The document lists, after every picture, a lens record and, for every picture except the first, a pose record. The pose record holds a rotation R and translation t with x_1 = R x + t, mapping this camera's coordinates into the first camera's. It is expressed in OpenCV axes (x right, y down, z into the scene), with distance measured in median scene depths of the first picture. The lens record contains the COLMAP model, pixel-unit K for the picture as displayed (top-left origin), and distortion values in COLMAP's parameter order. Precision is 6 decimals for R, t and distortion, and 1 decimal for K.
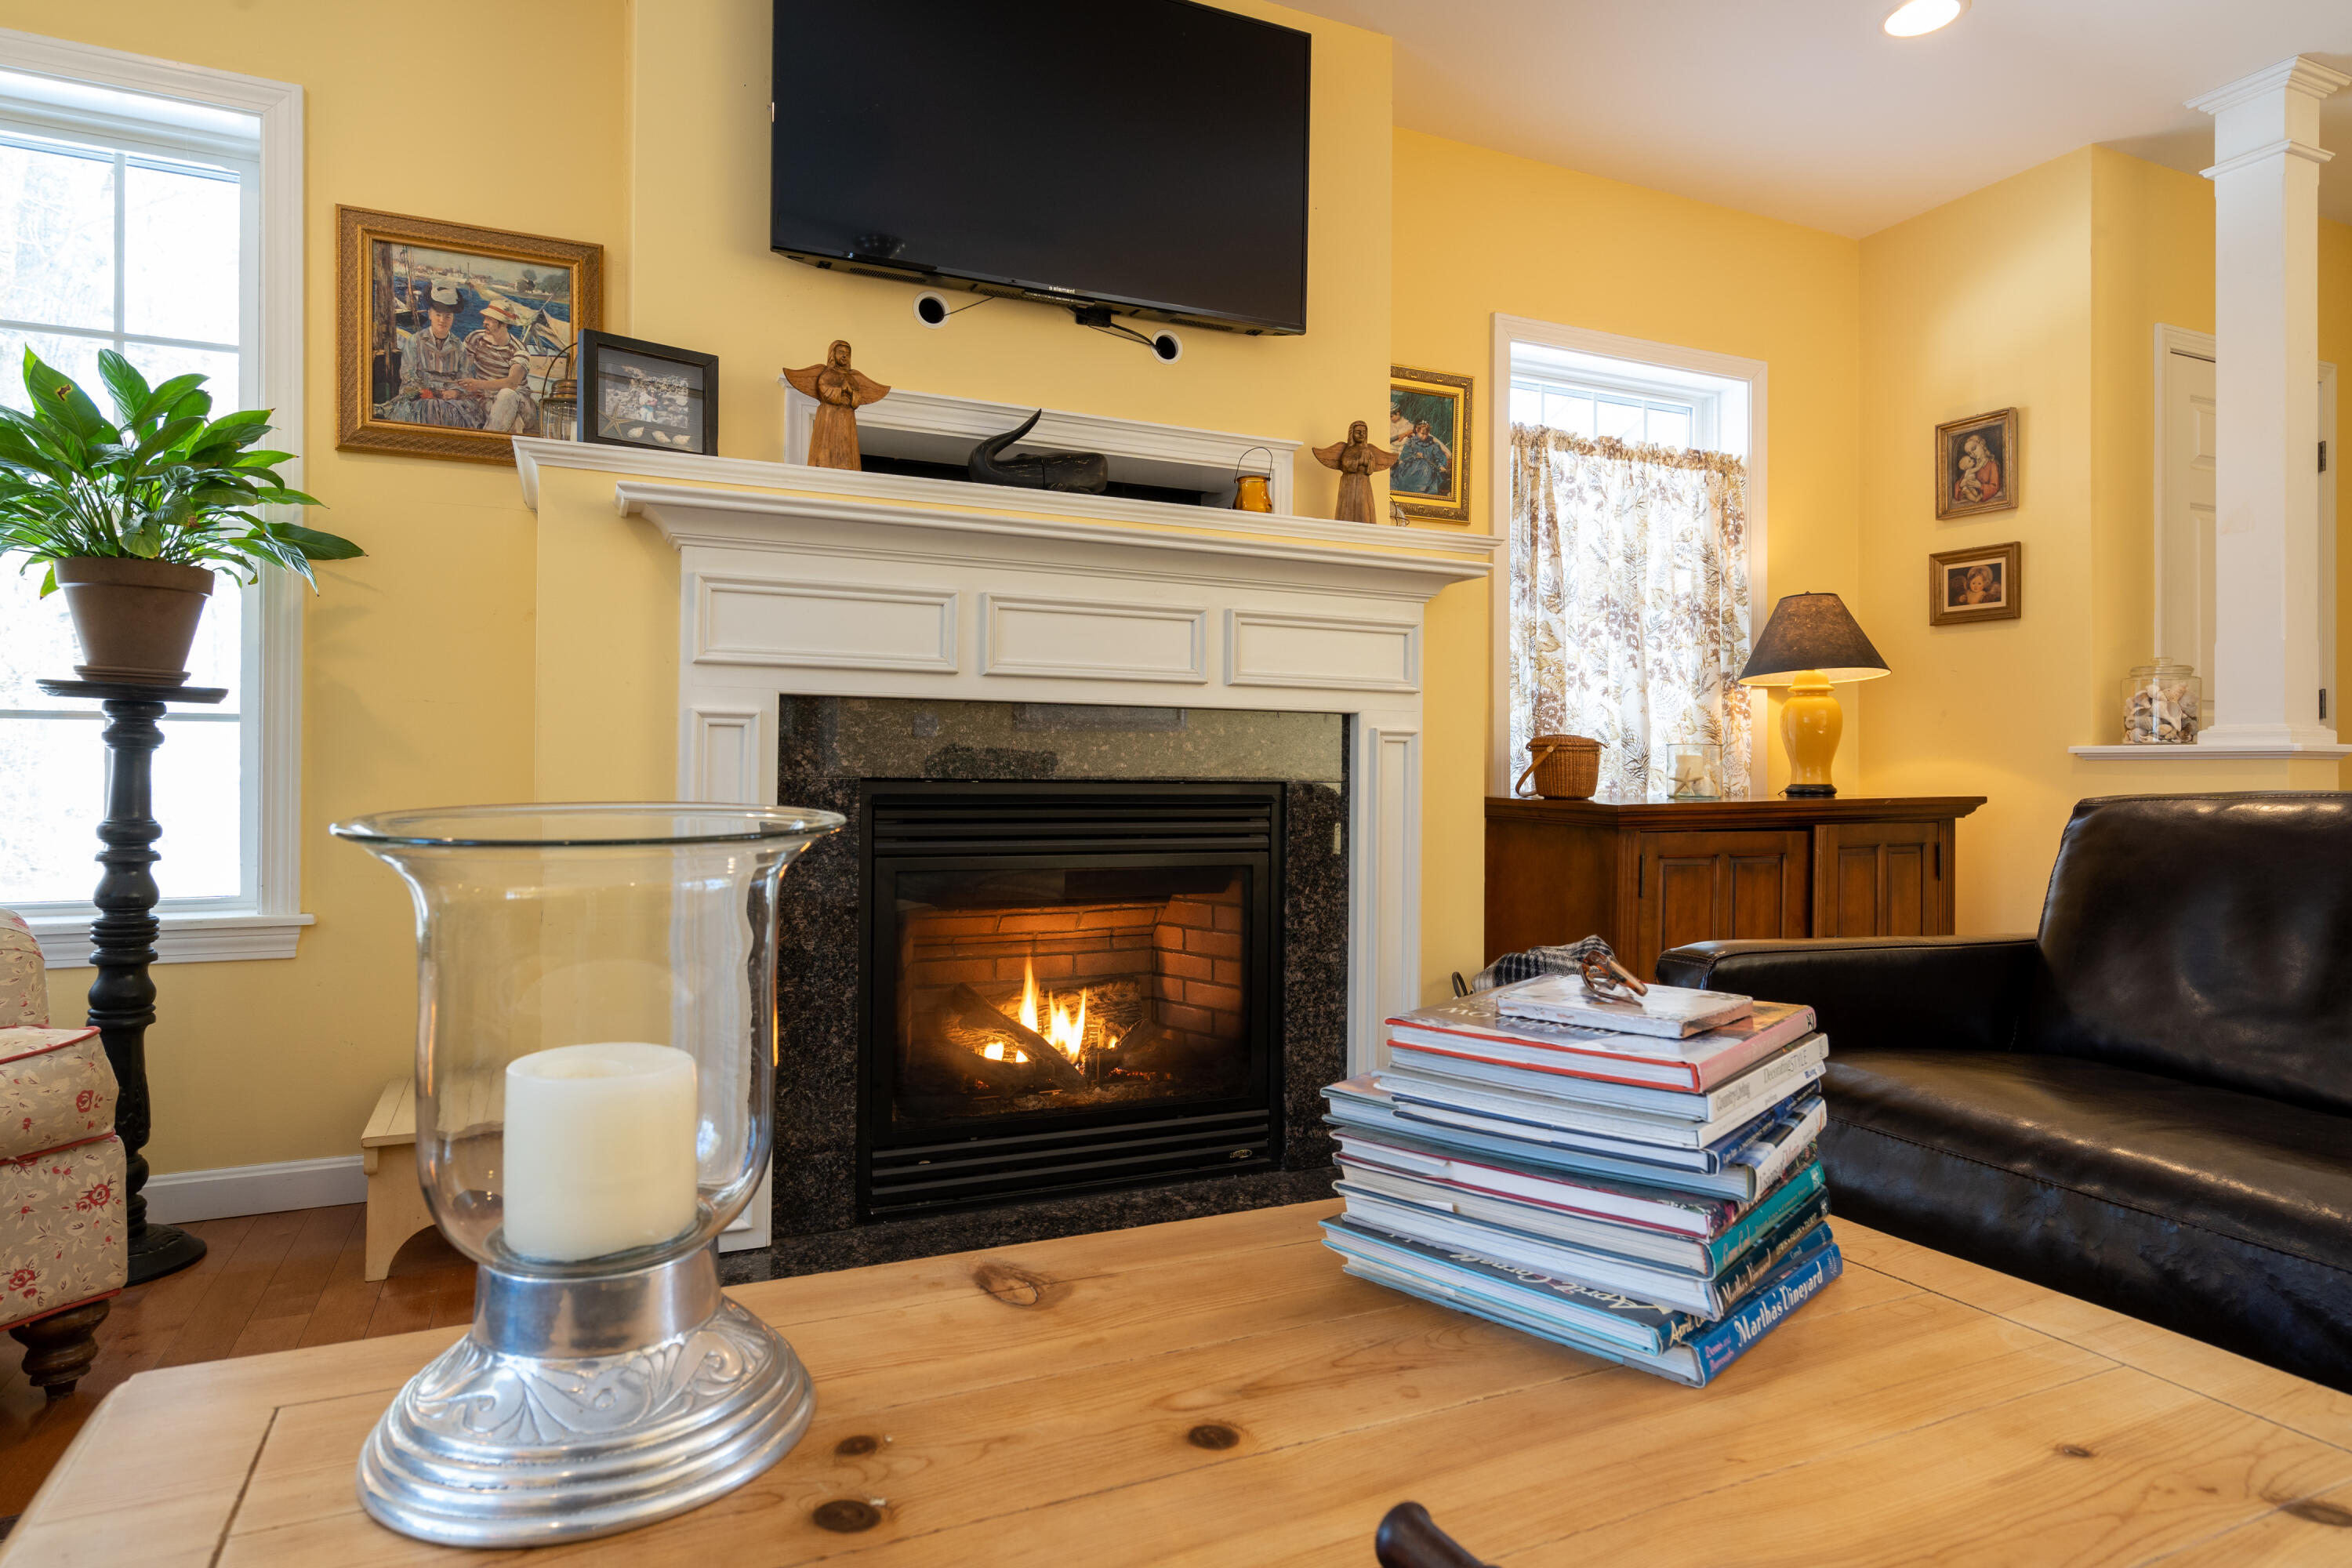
lens RADIAL K [[1335.7, 0, 1187.3], [0, 1335.7, 770.2], [0, 0, 1]] dist [0.016490, 0.001213]
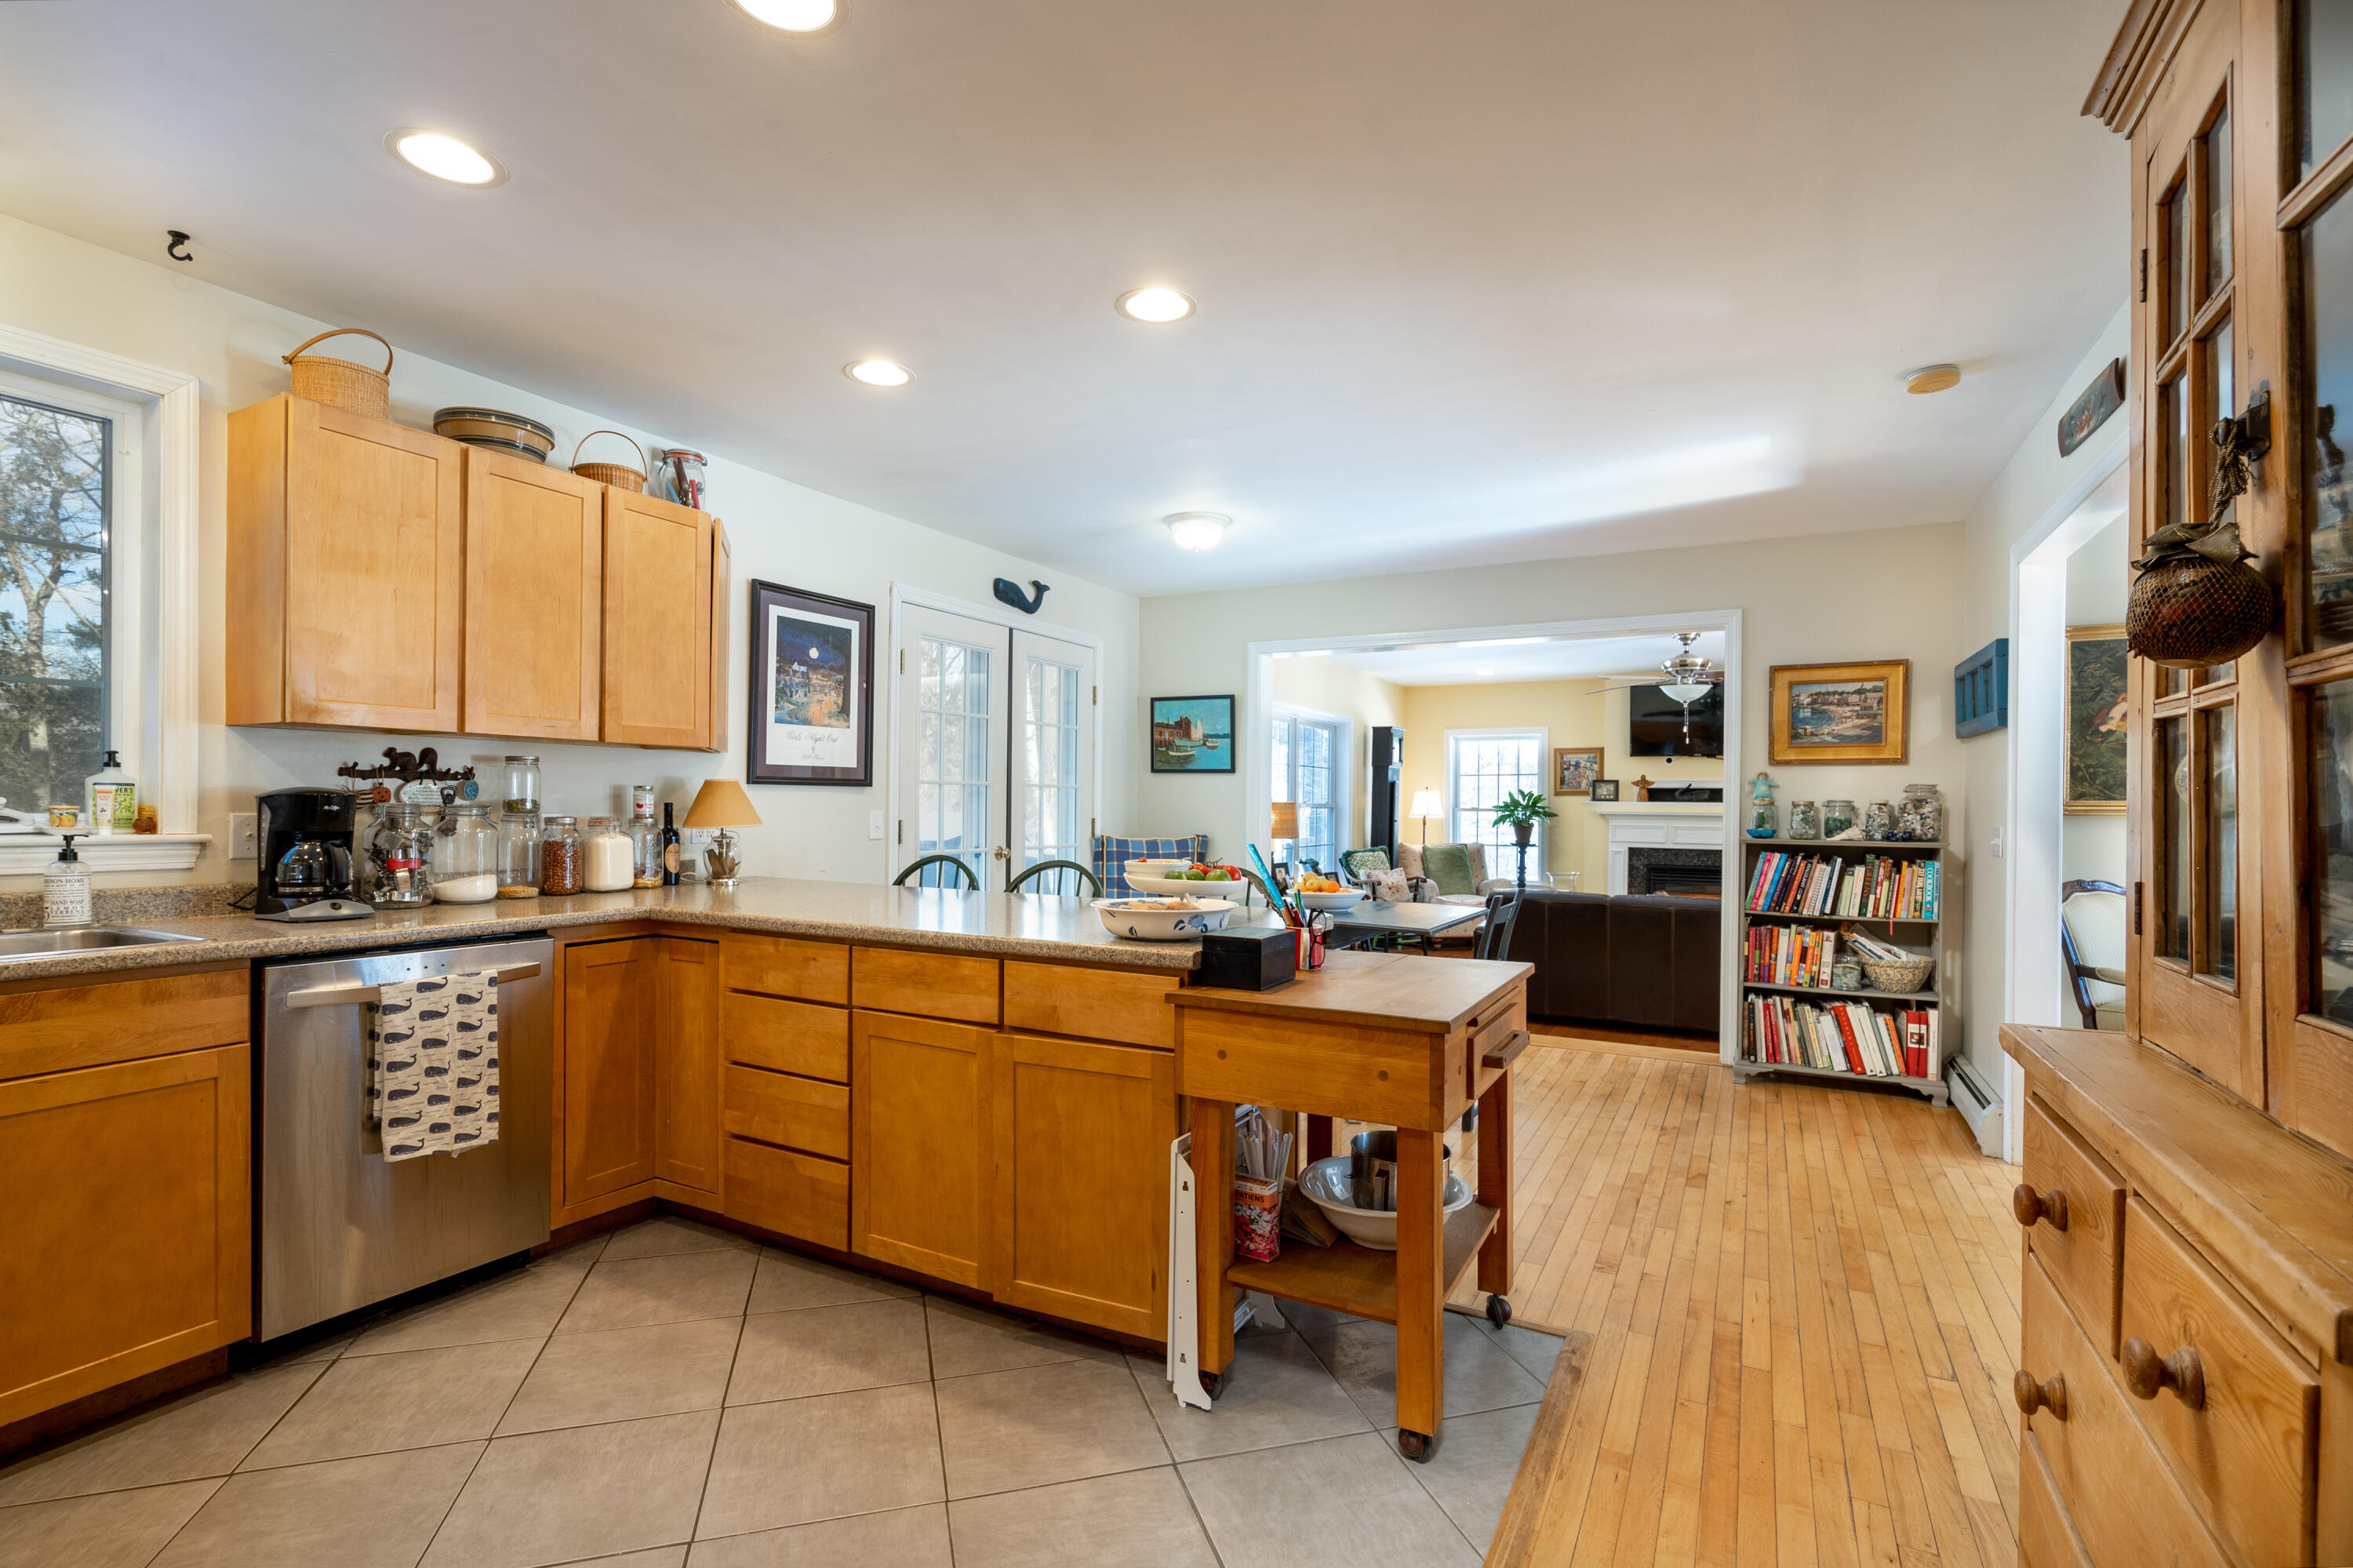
lens RADIAL K [[1073.6, 0, 1176.8], [0, 1073.6, 799.7], [0, 0, 1]] dist [-0.000653, 0.000919]
pose [[0.603509, -0.003779, -0.797347, 1.212633], [-0.006069, 0.999938, -0.009333, -0.119235], [0.797333, 0.010472, 0.603449, -1.797756]]
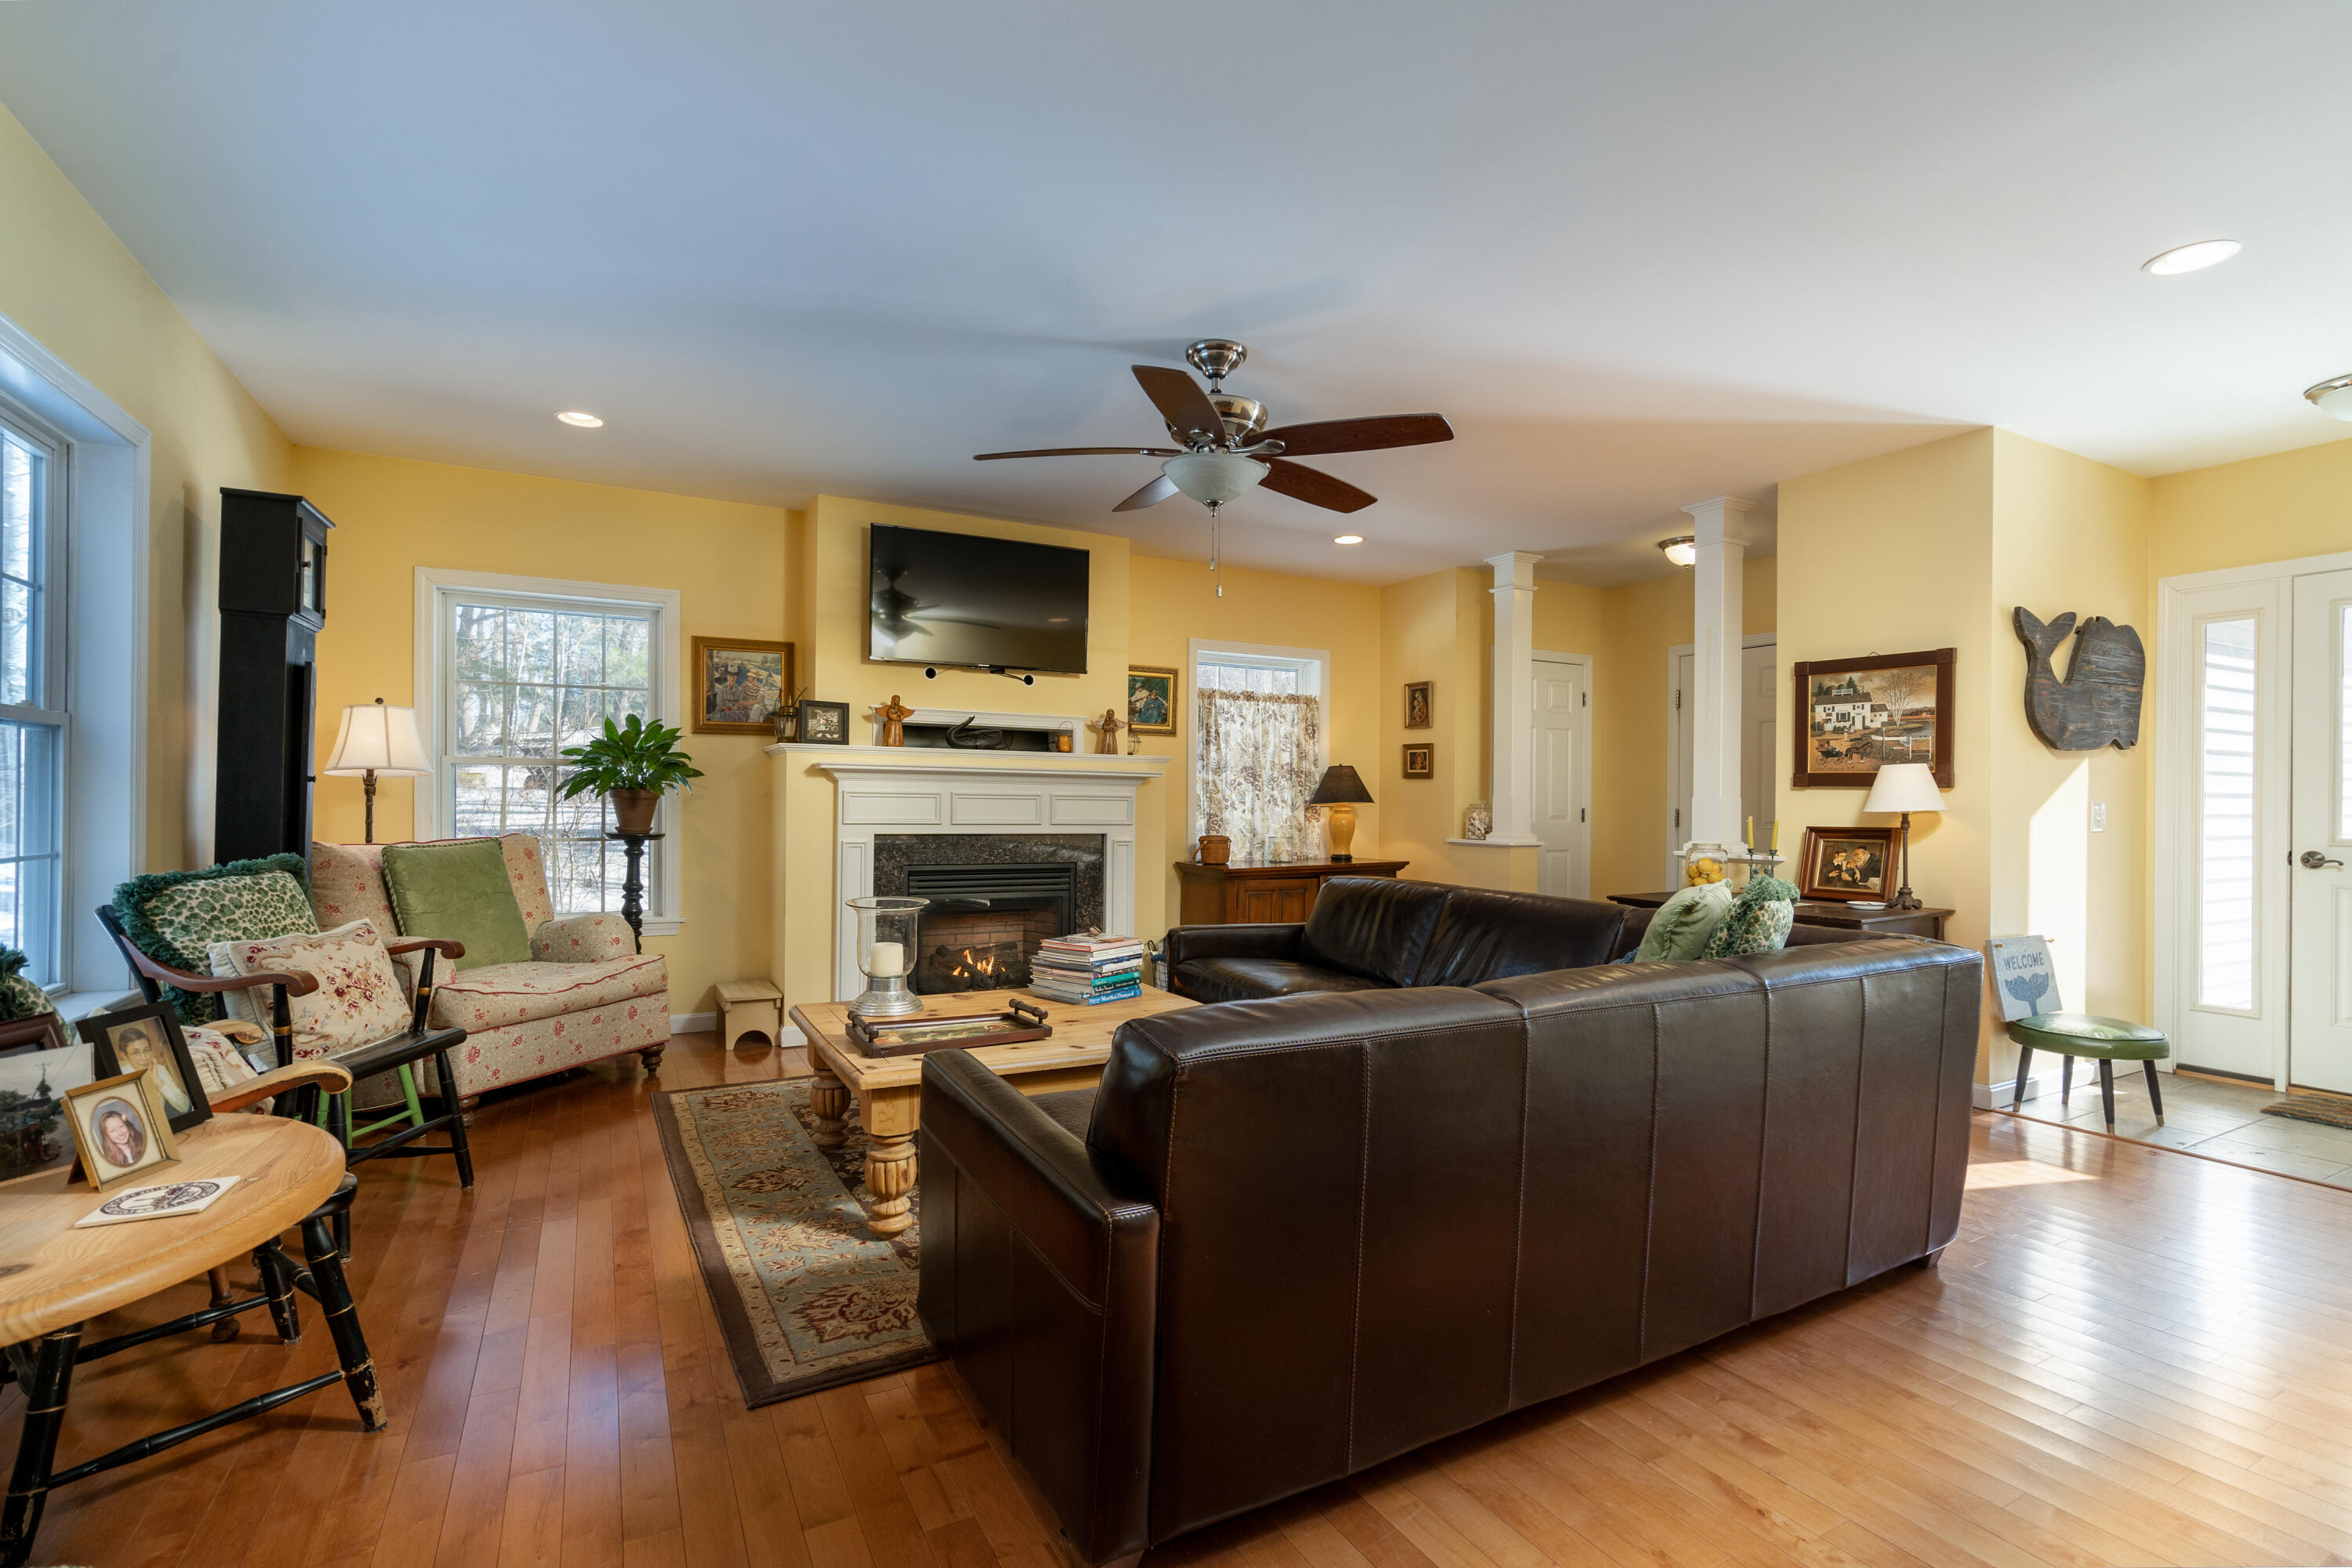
lens RADIAL K [[1073.1, 0, 1192.6], [0, 1073.1, 797.9], [0, 0, 1]] dist [-0.000653, 0.000919]
pose [[0.996362, 0.005501, 0.085038, 0.089054], [-0.005460, 0.999985, -0.000717, -0.081818], [-0.085041, 0.000250, 0.996377, -0.732788]]
